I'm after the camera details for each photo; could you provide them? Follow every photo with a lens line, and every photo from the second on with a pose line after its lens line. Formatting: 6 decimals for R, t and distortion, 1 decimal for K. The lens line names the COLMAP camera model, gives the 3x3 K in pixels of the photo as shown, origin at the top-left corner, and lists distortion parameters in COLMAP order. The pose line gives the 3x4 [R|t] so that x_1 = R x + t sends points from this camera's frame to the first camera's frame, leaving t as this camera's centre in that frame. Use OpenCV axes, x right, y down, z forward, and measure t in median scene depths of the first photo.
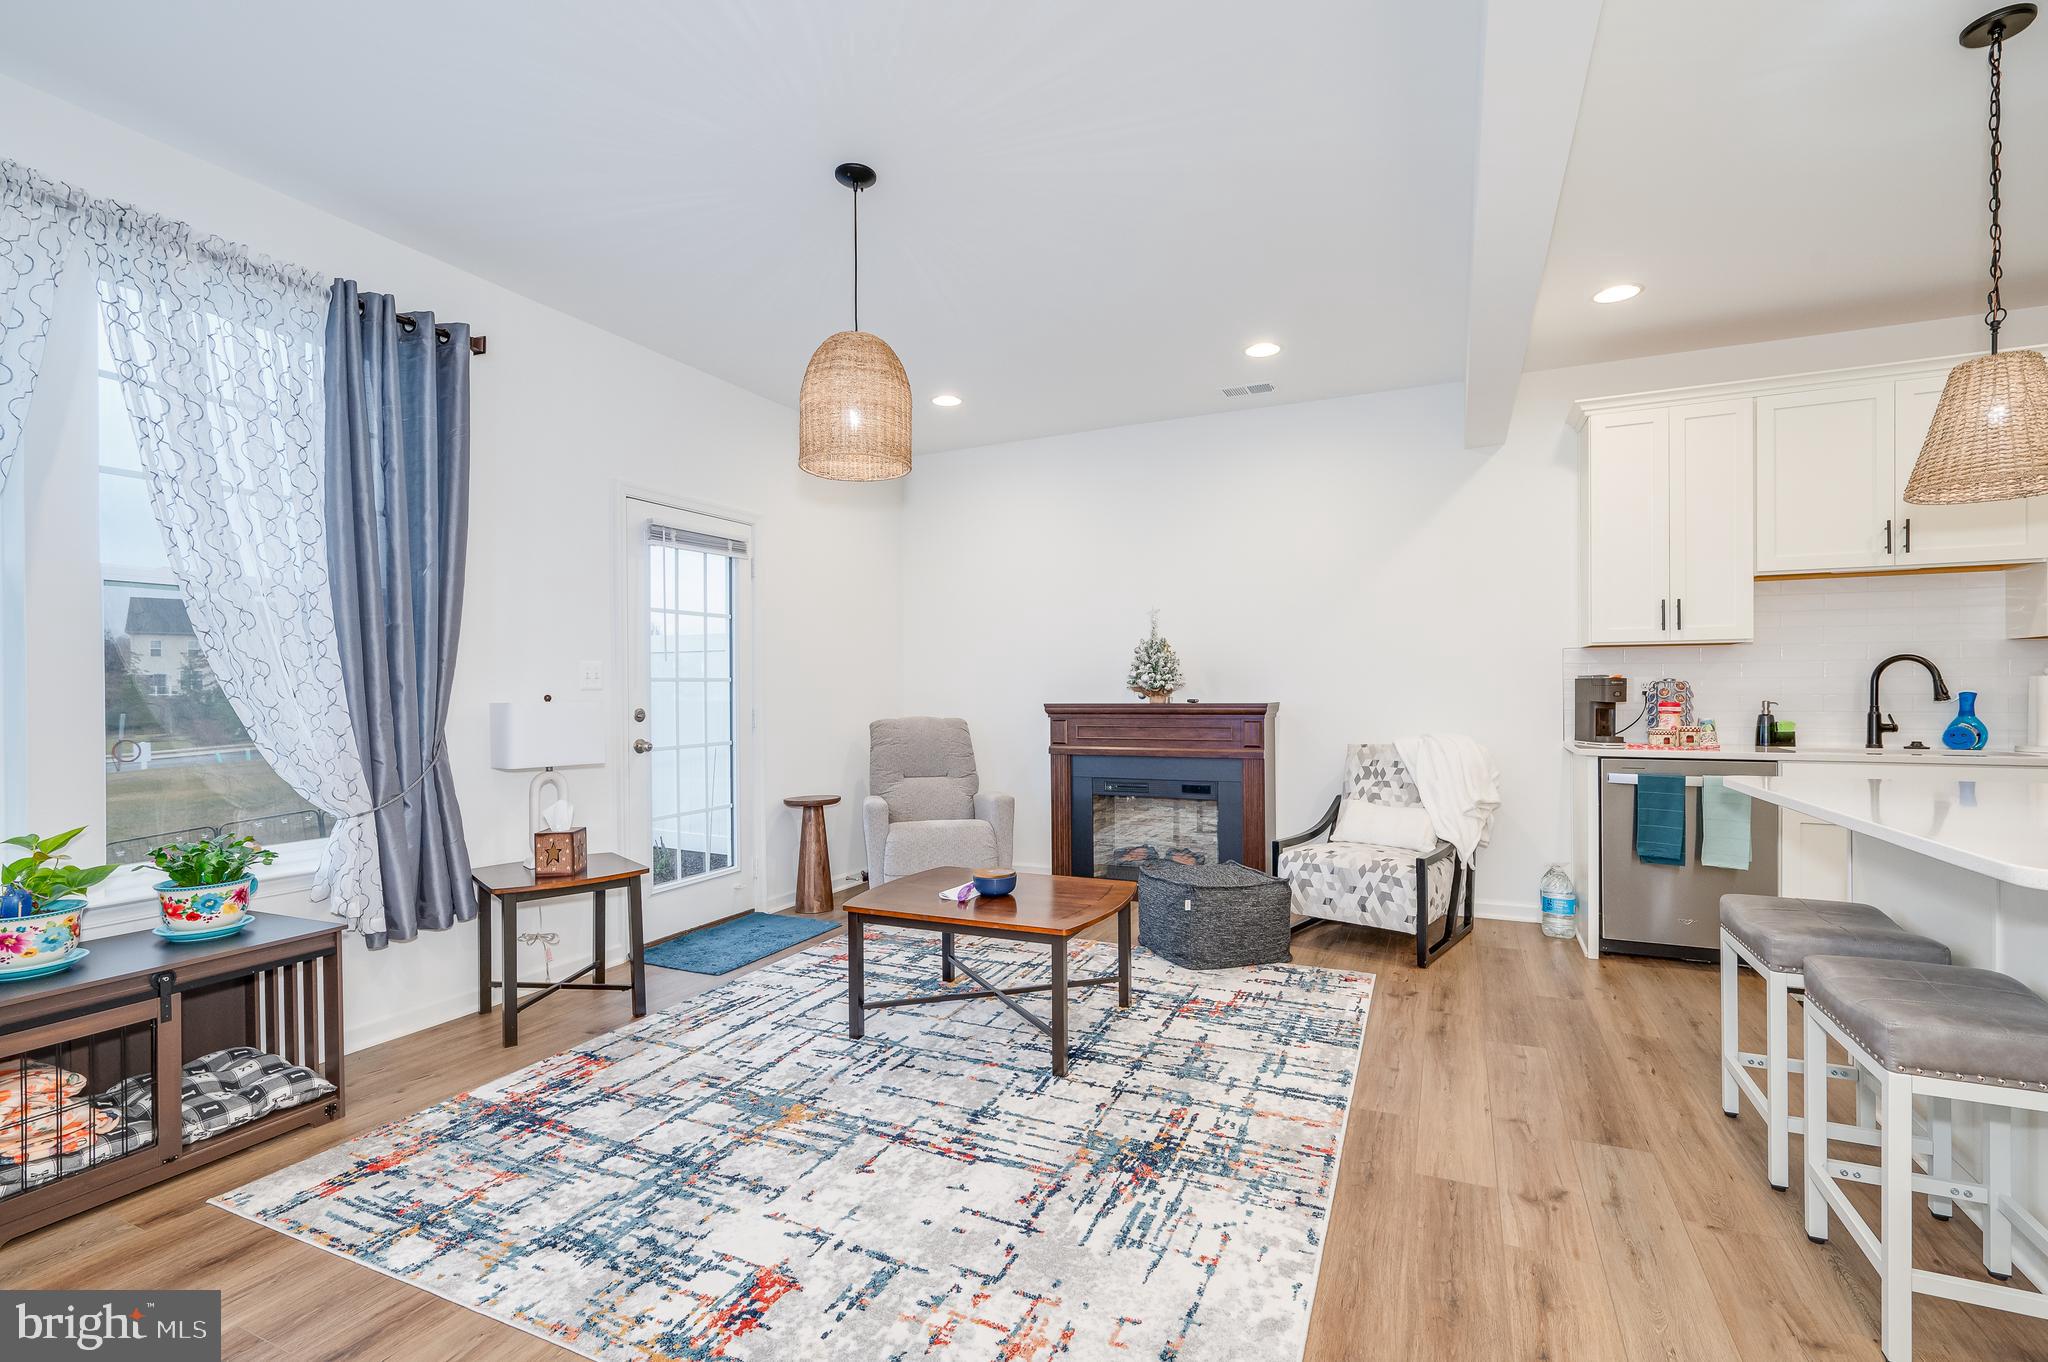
lens RADIAL K [[913.6, 0, 1036.4], [0, 913.6, 685.6], [0, 0, 1]] dist [-0.001447, 0.000451]
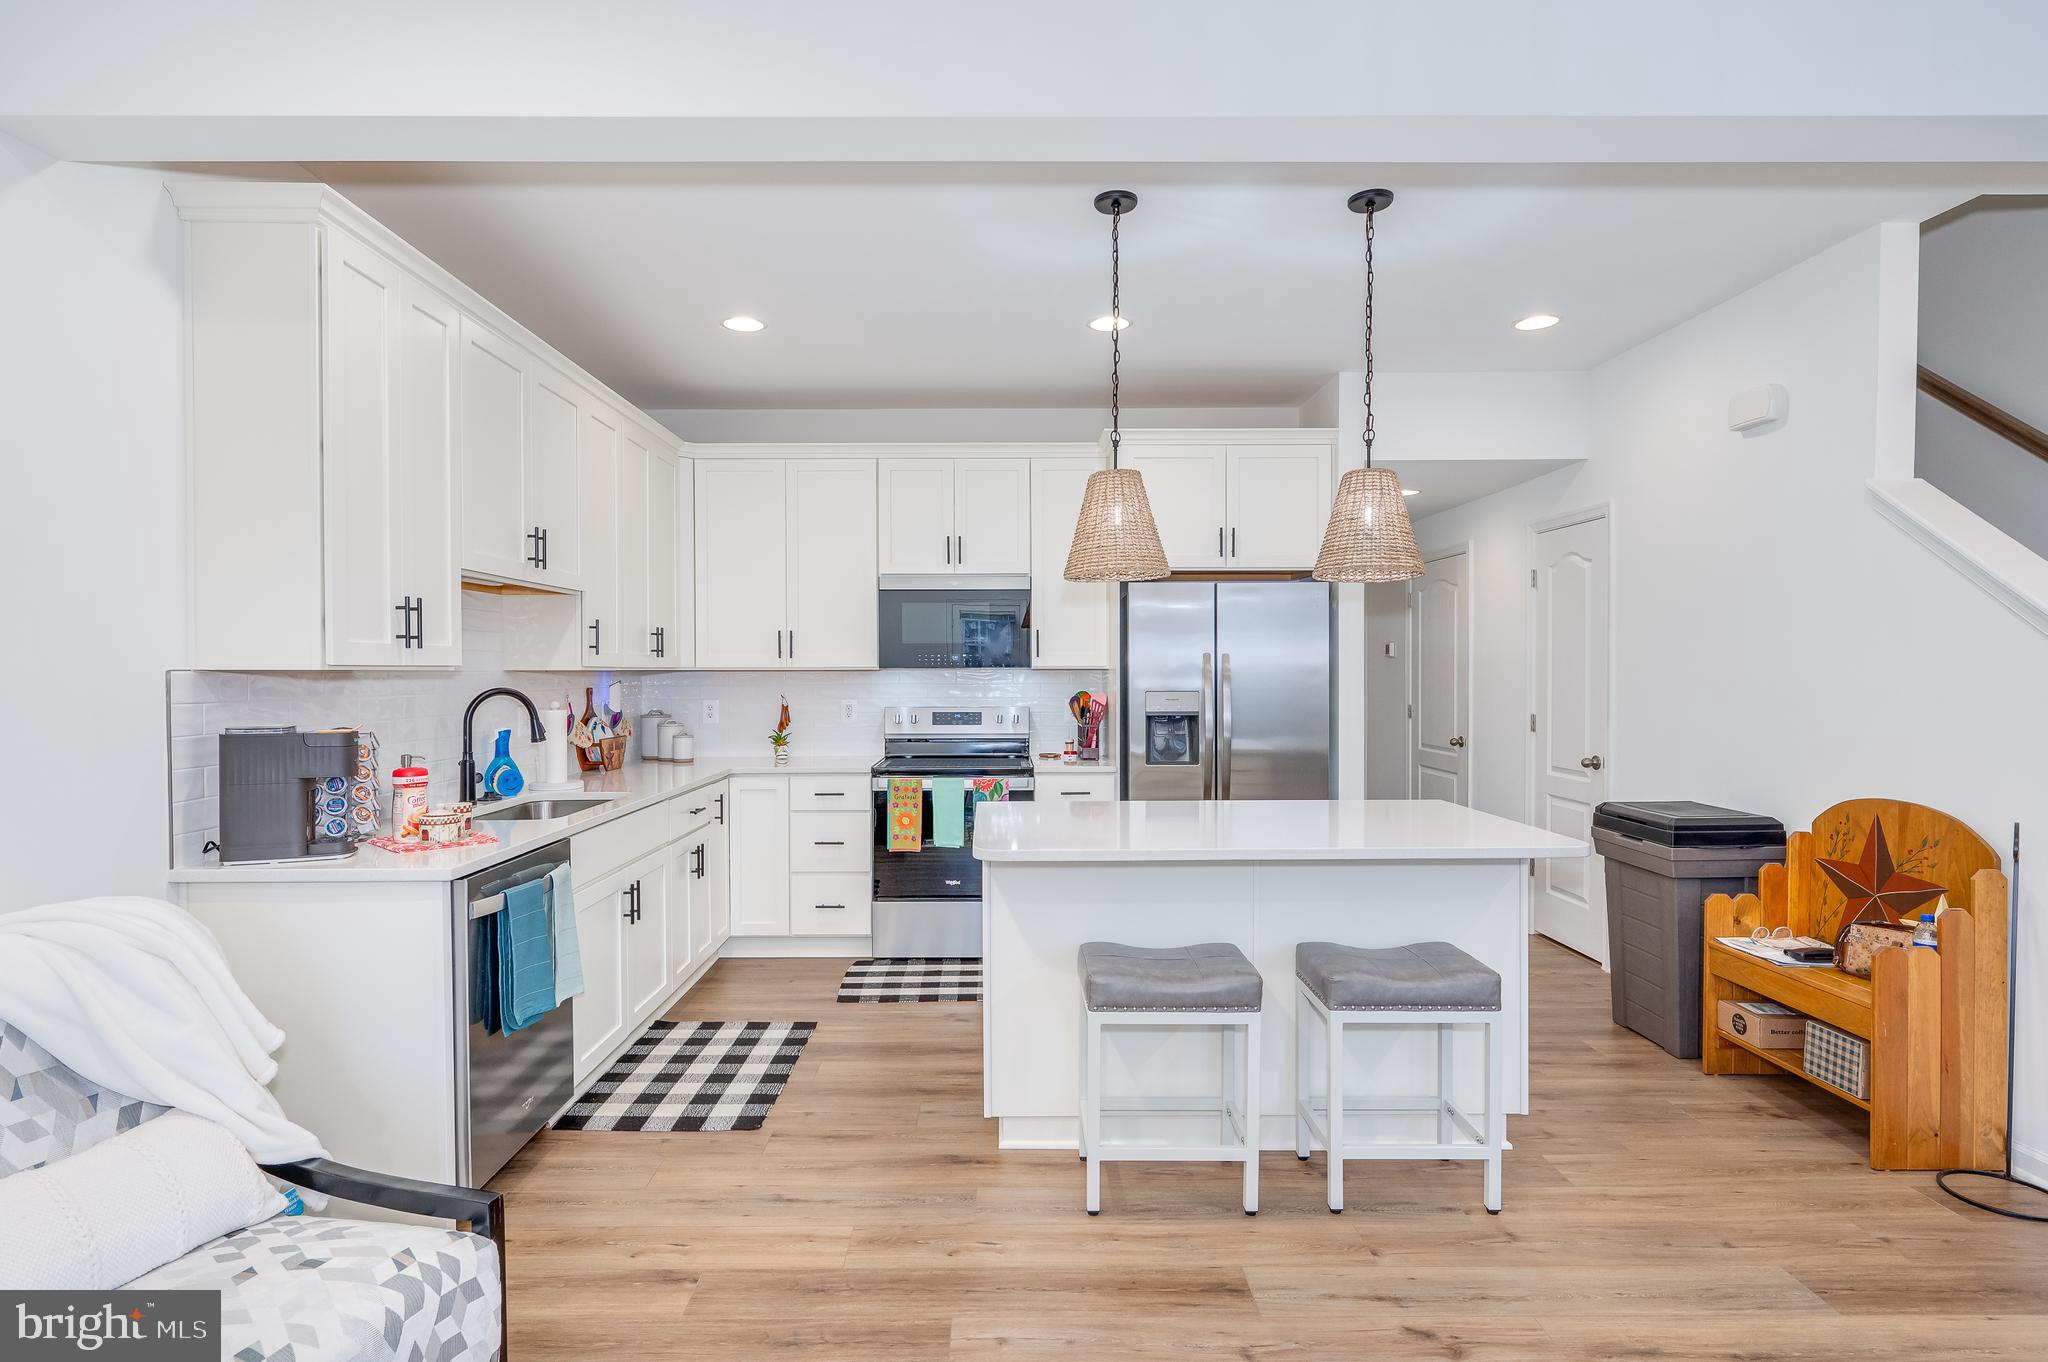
lens RADIAL K [[1030.4, 0, 999.5], [0, 1030.4, 683.6], [0, 0, 1]] dist [-0.005835, 0.001856]
pose [[-0.412516, -0.005519, 0.910934, -0.108743], [0.000270, 0.999981, 0.006181, -0.052473], [-0.910950, 0.002795, -0.412506, 1.164341]]
